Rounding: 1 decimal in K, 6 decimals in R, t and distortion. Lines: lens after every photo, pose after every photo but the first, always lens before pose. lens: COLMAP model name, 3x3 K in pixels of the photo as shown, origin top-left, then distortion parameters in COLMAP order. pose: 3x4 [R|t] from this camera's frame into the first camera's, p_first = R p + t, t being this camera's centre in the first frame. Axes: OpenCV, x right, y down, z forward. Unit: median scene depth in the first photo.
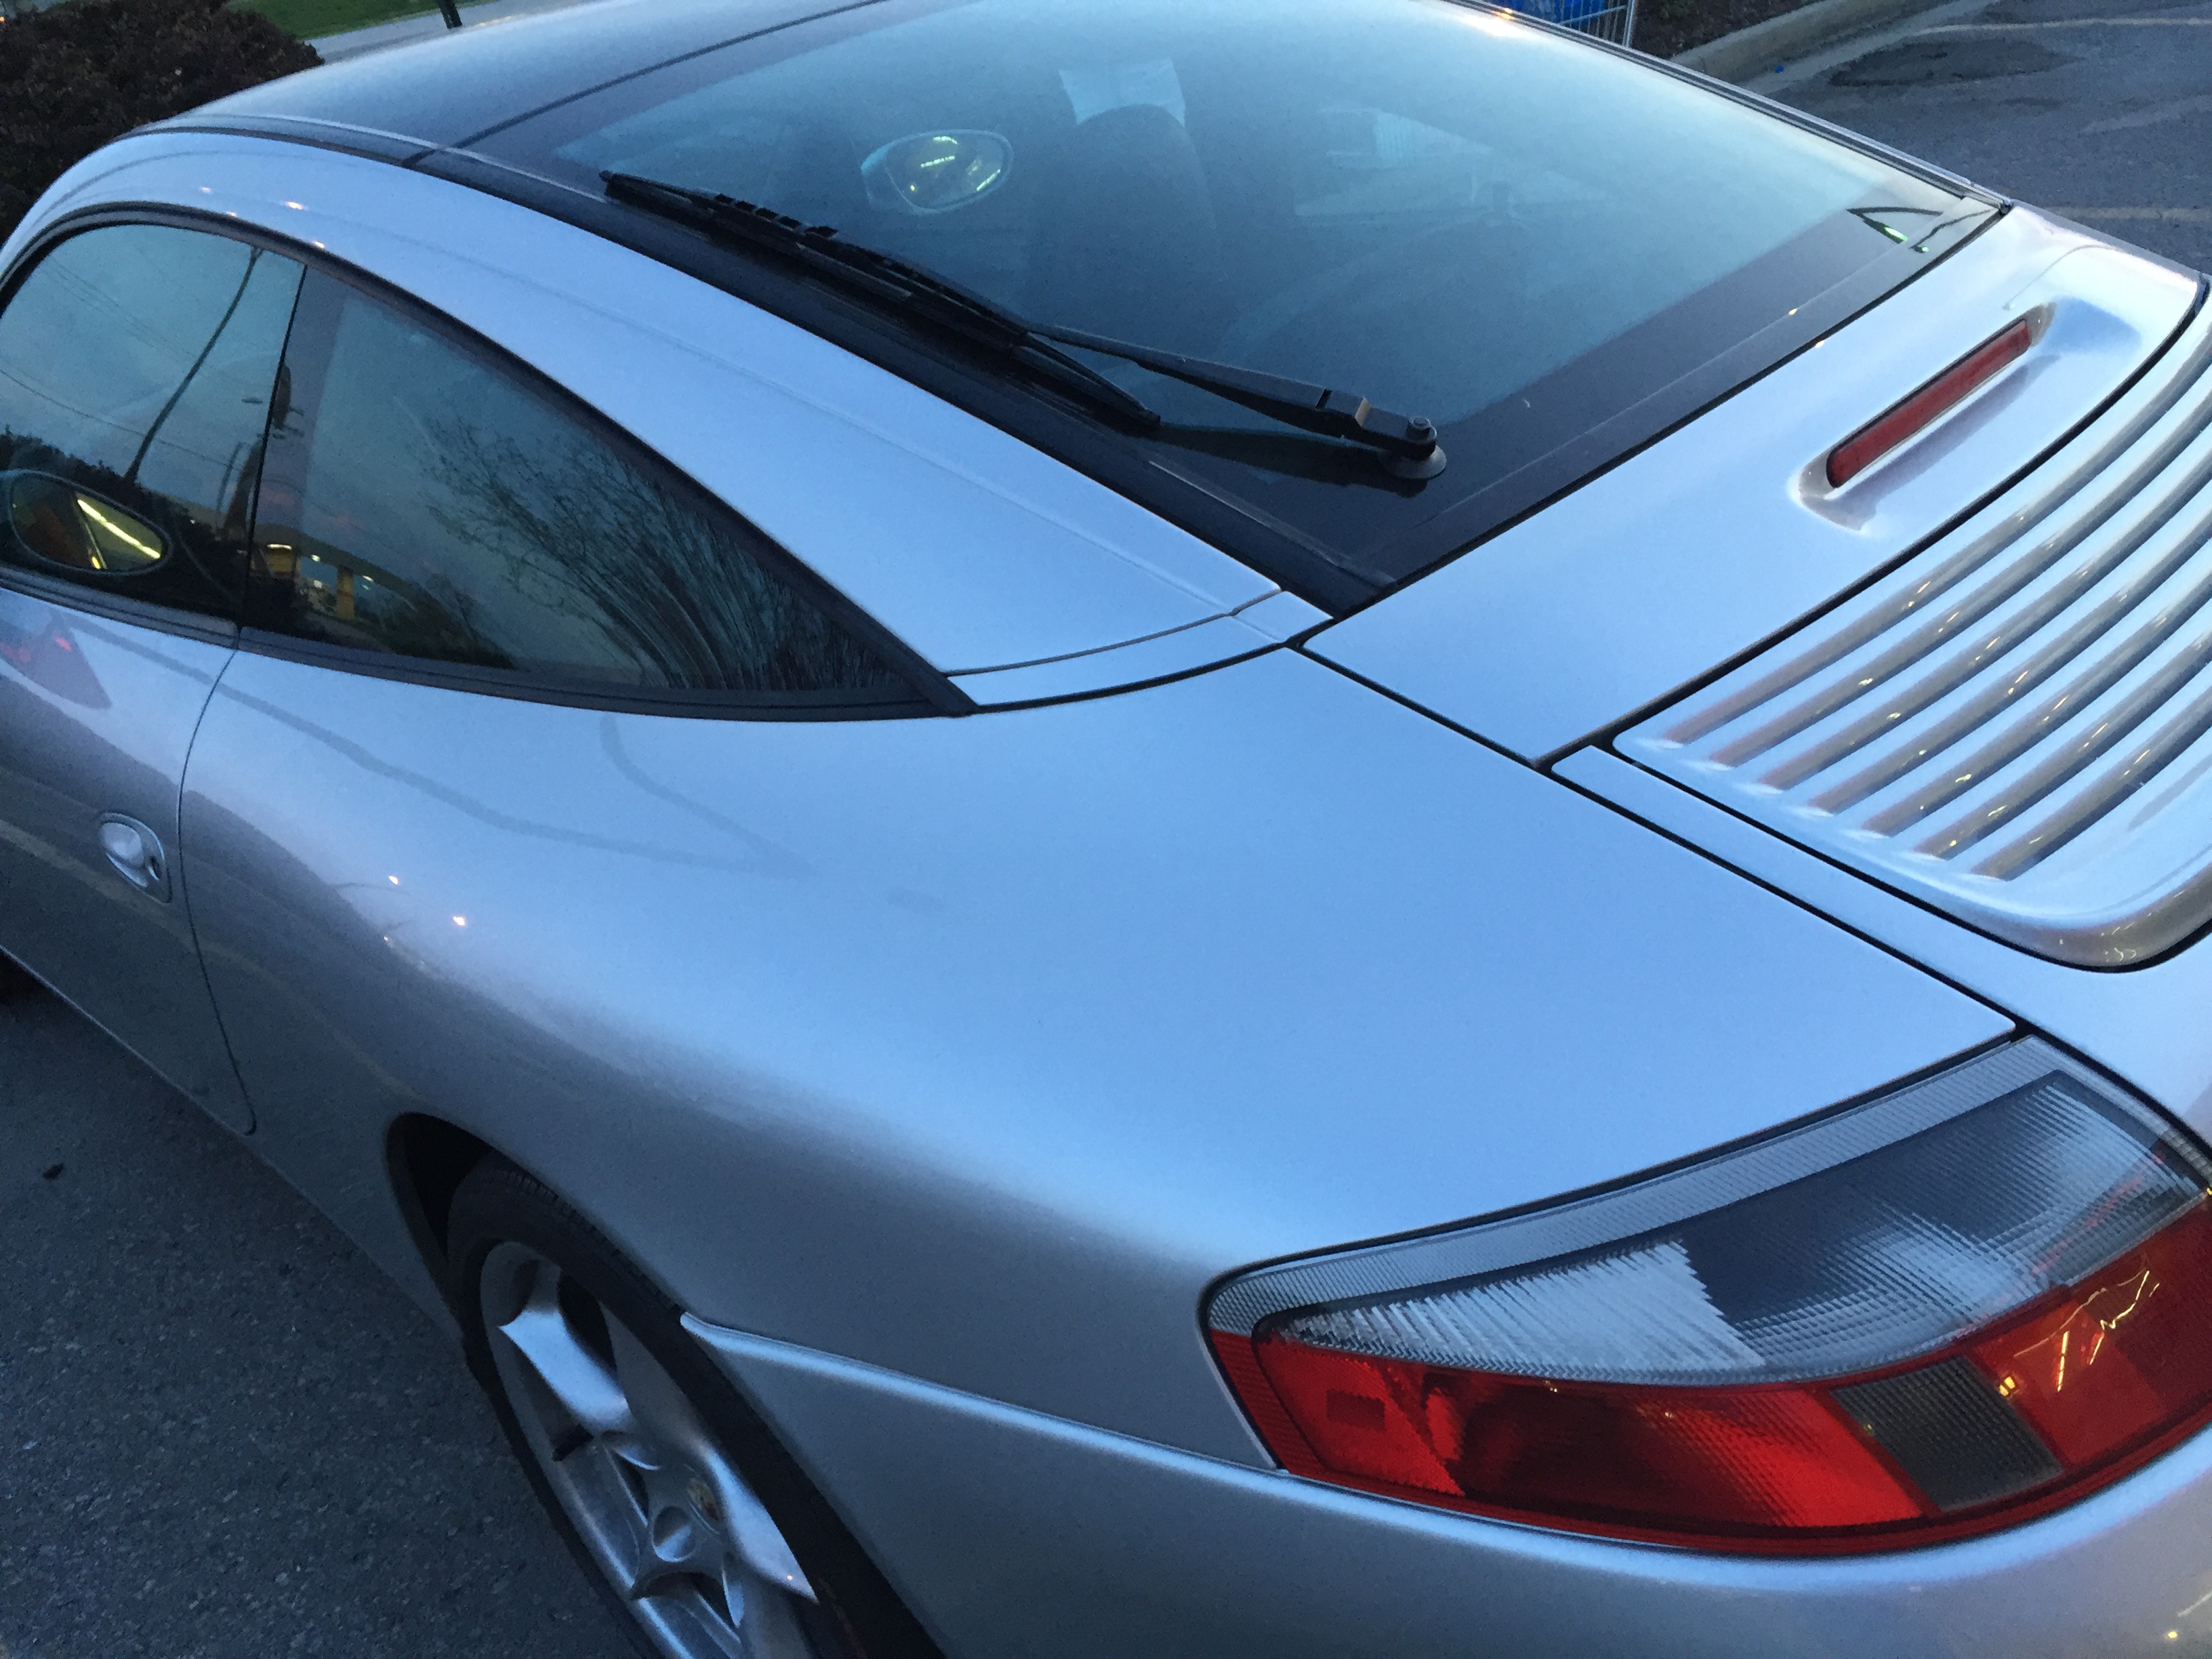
lens RADIAL K [[1889.9, 0, 1110.7], [0, 1889.9, 812.0], [0, 0, 1]] dist [0.079929, -0.130623]
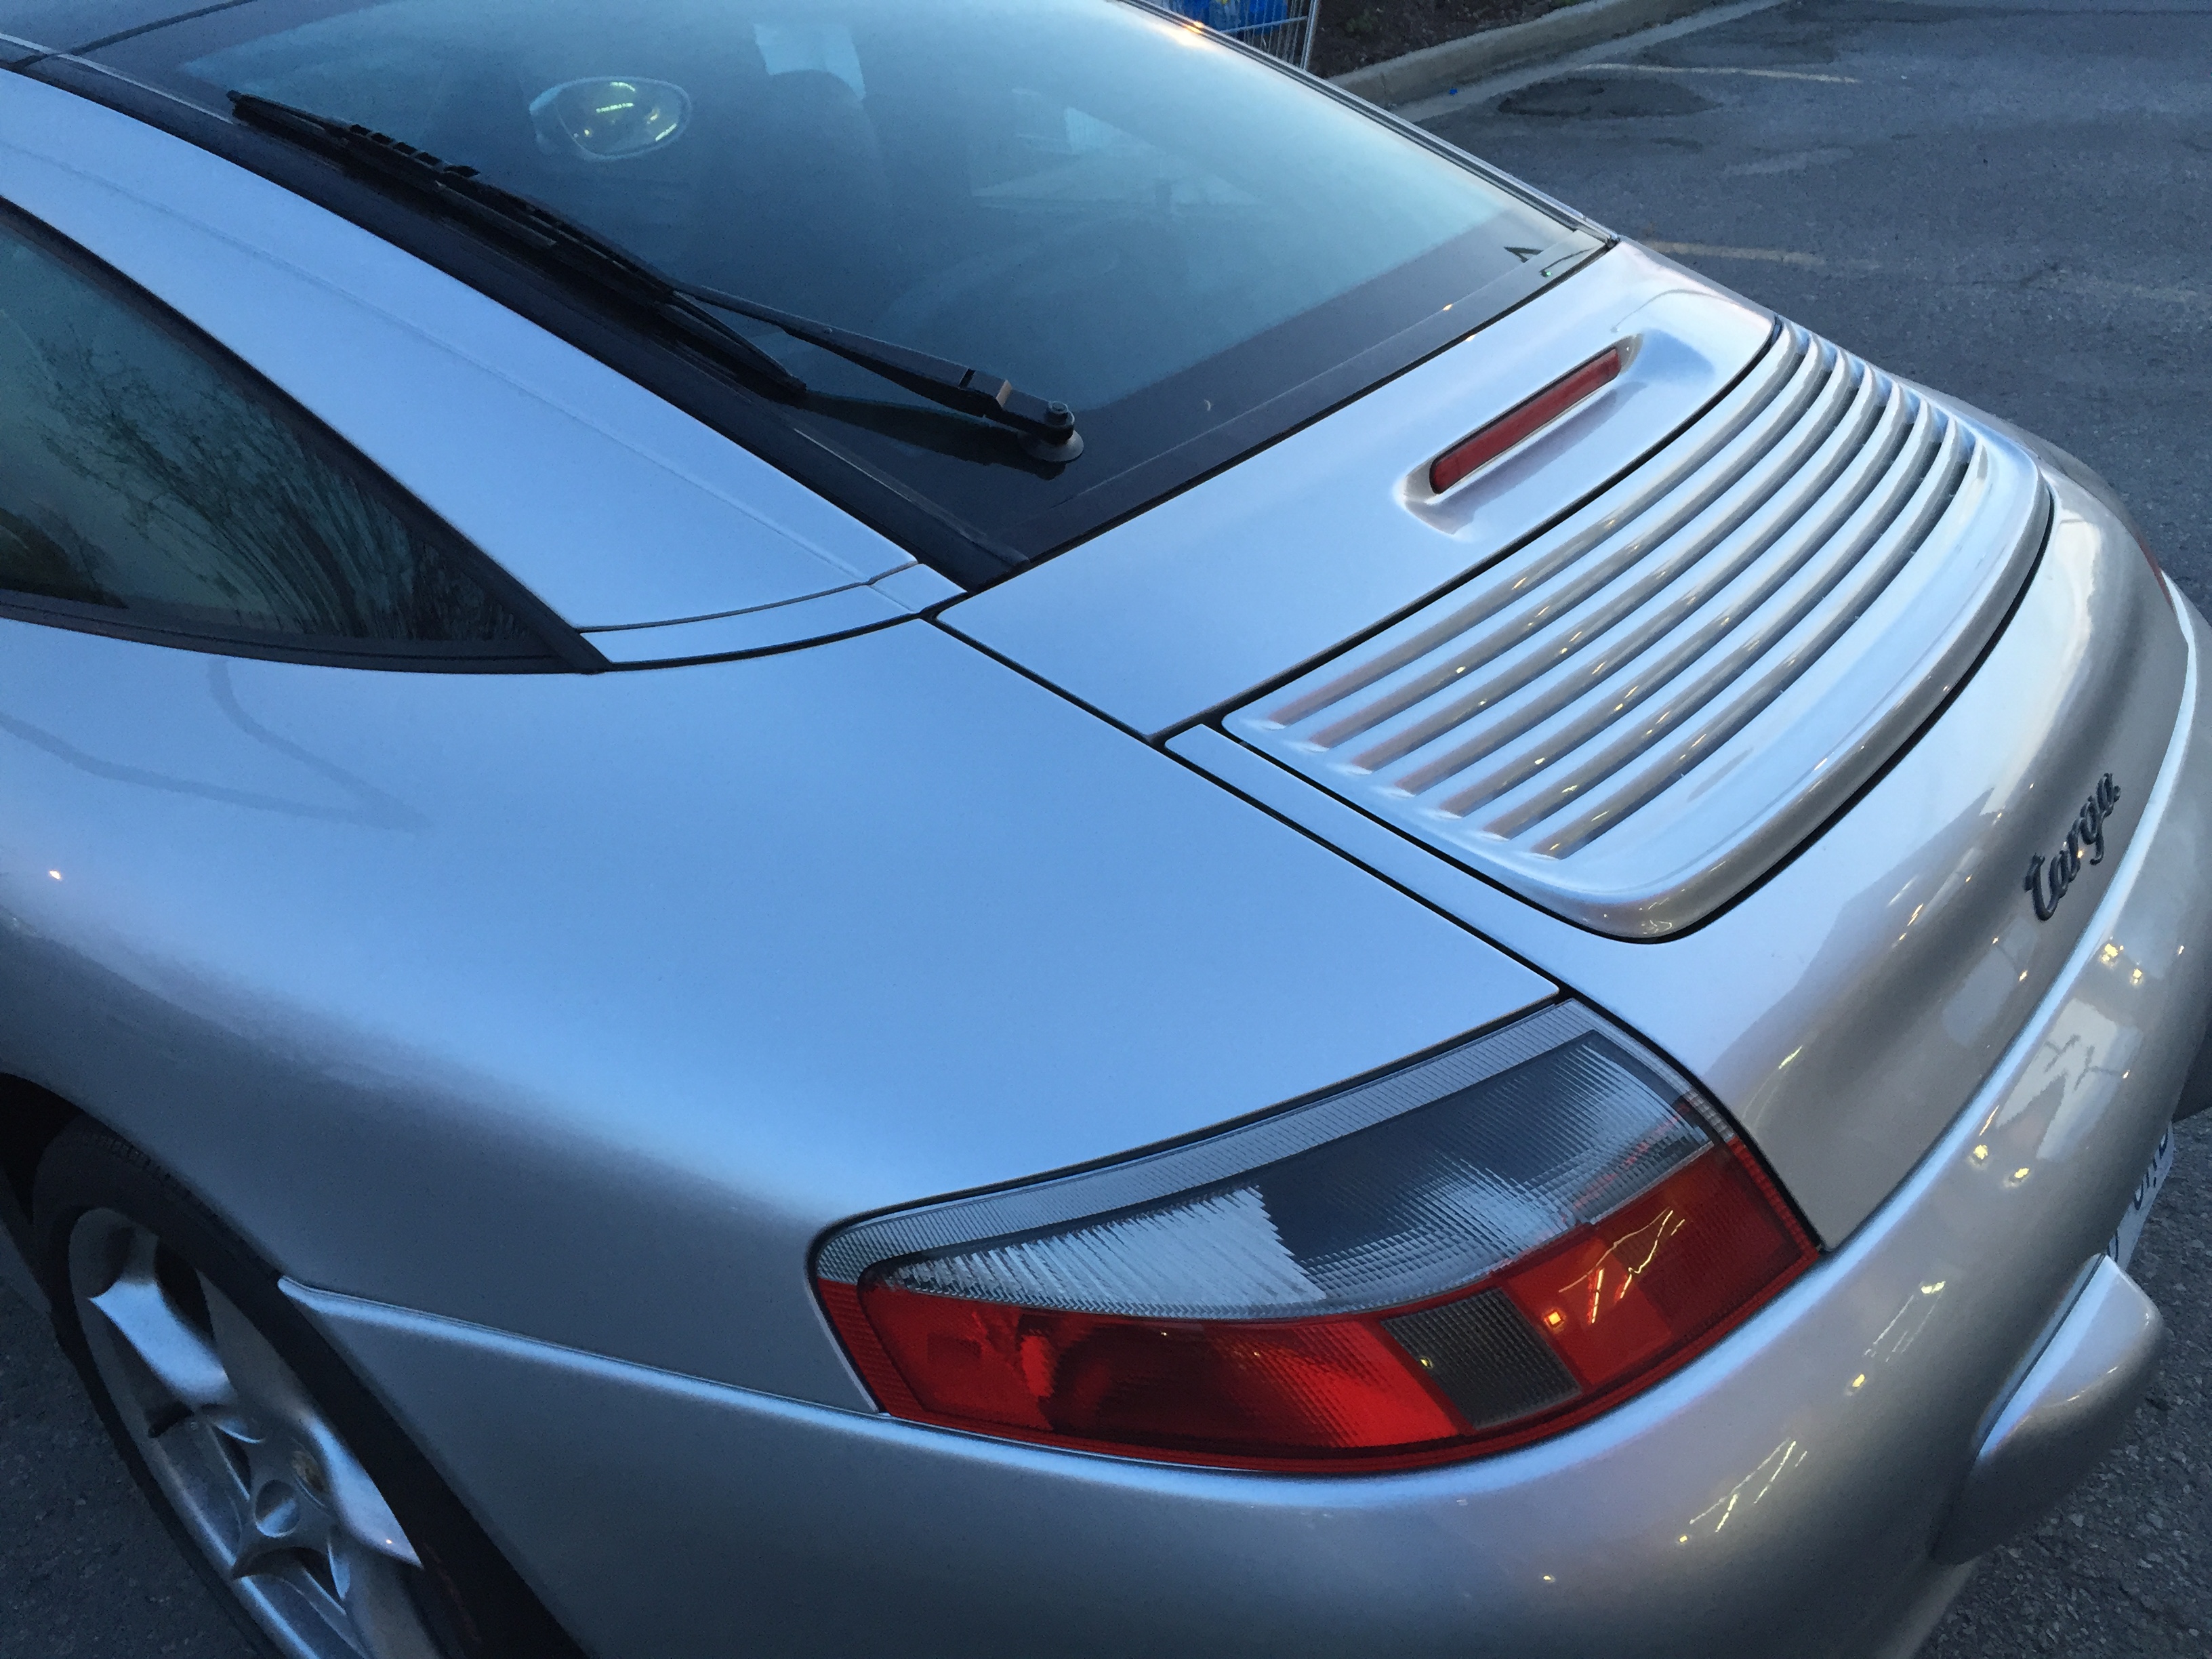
lens RADIAL K [[1889.9, 0, 1110.7], [0, 1889.9, 812.0], [0, 0, 1]] dist [0.079929, -0.130623]
pose [[0.986212, 0.027124, 0.163246, 0.027518], [-0.029105, 0.999529, 0.009753, 0.004491], [-0.162905, -0.014370, 0.986537, -0.028230]]
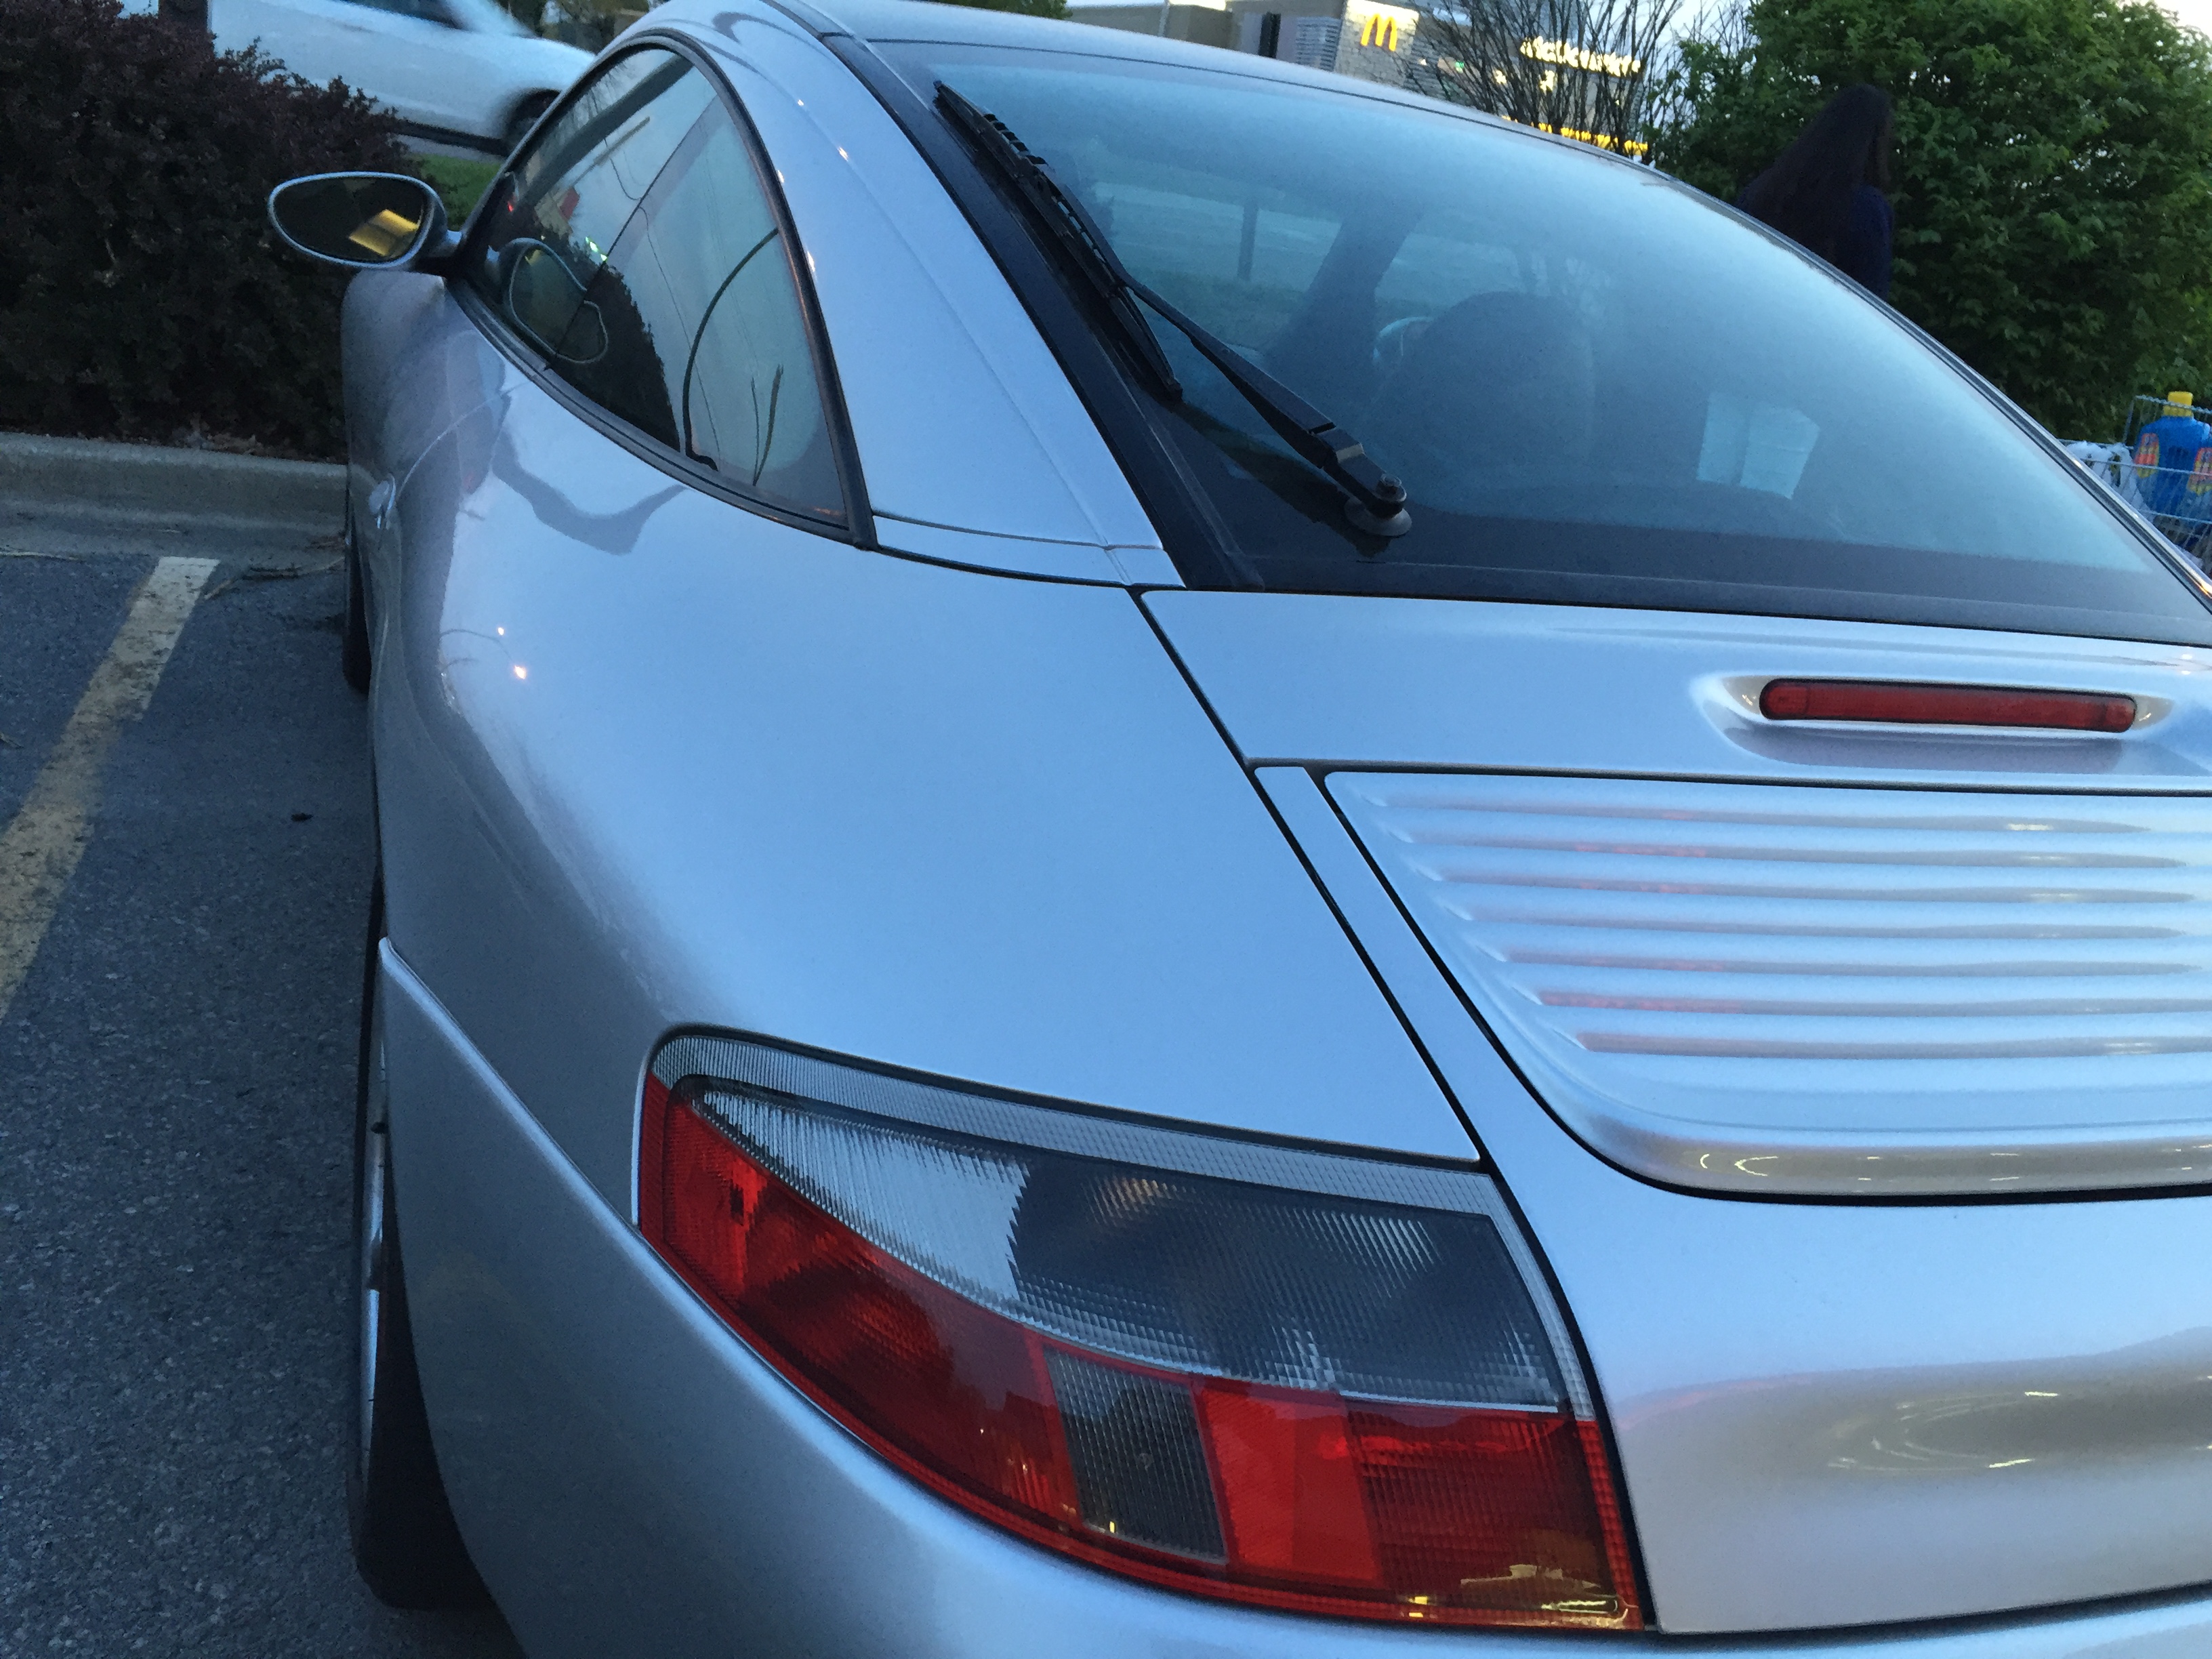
lens RADIAL K [[1889.9, 0, 1110.7], [0, 1889.9, 812.0], [0, 0, 1]] dist [0.079929, -0.130623]
pose [[0.860491, 0.429508, -0.274002, 0.378167], [-0.461532, 0.884937, -0.062250, 0.077687], [0.215738, 0.180026, 0.959712, 0.043315]]
